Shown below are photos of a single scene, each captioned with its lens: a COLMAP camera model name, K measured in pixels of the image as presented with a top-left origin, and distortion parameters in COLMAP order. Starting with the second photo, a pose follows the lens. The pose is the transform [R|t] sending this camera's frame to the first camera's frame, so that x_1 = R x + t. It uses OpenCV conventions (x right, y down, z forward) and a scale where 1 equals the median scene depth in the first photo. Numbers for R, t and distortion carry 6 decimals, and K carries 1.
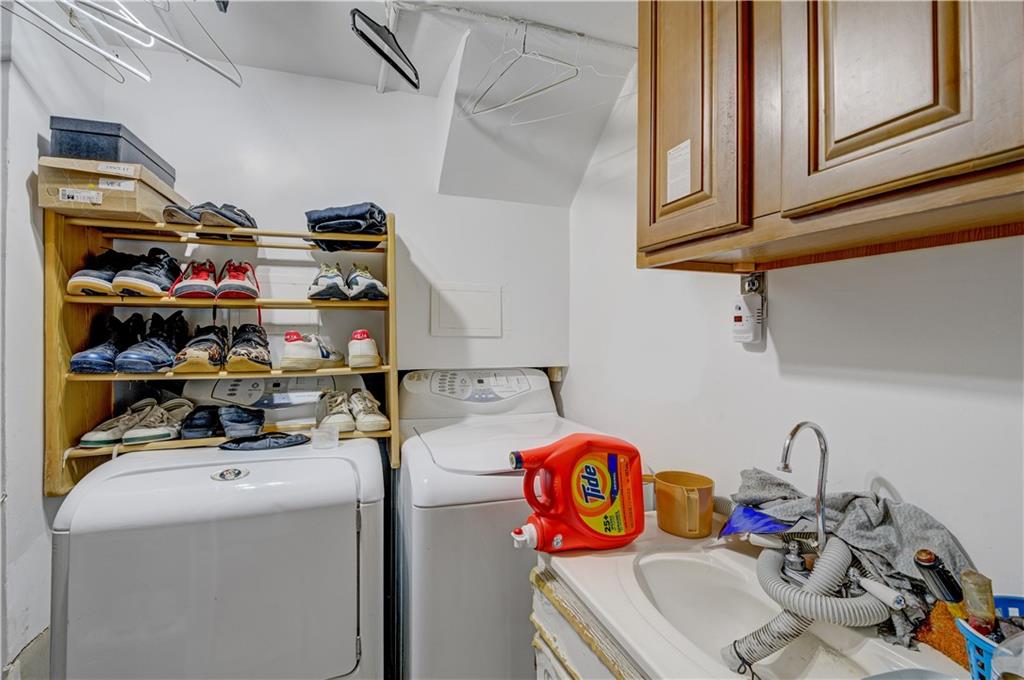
lens RADIAL K [[416.9, 0, 504.2], [0, 416.9, 334.3], [0, 0, 1]] dist [-0.020192, -0.001374]
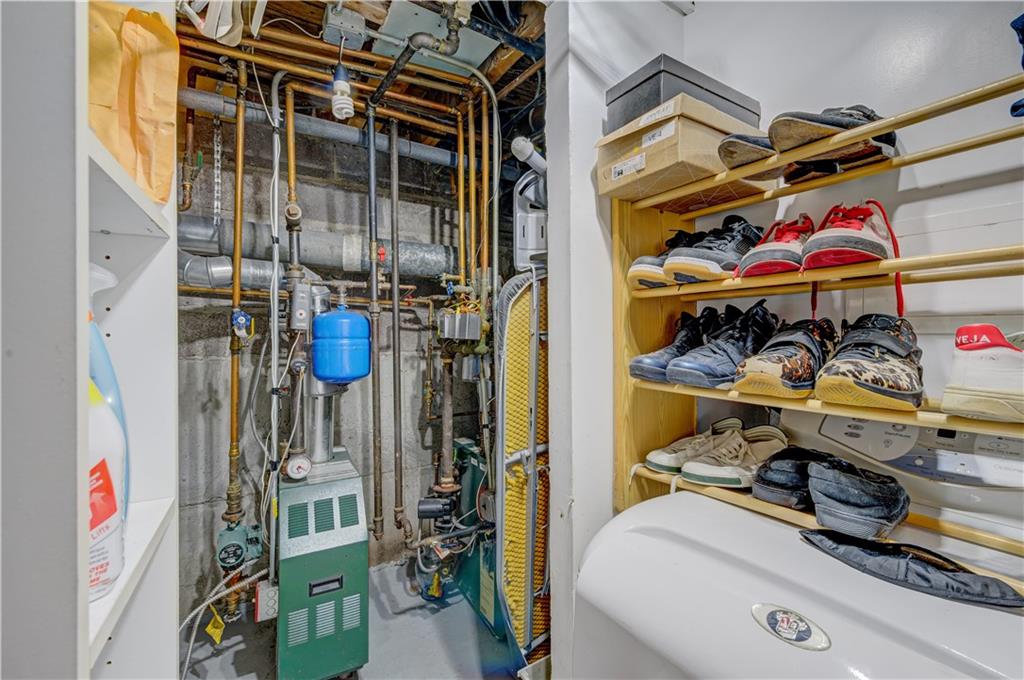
lens RADIAL K [[416.9, 0, 501.8], [0, 416.9, 336.8], [0, 0, 1]] dist [-0.020192, -0.001374]
pose [[0.190261, -0.001049, -0.981733, -0.216999], [0.000506, 0.999999, -0.000971, 0.004986], [0.981734, -0.000312, 0.190261, 0.484490]]
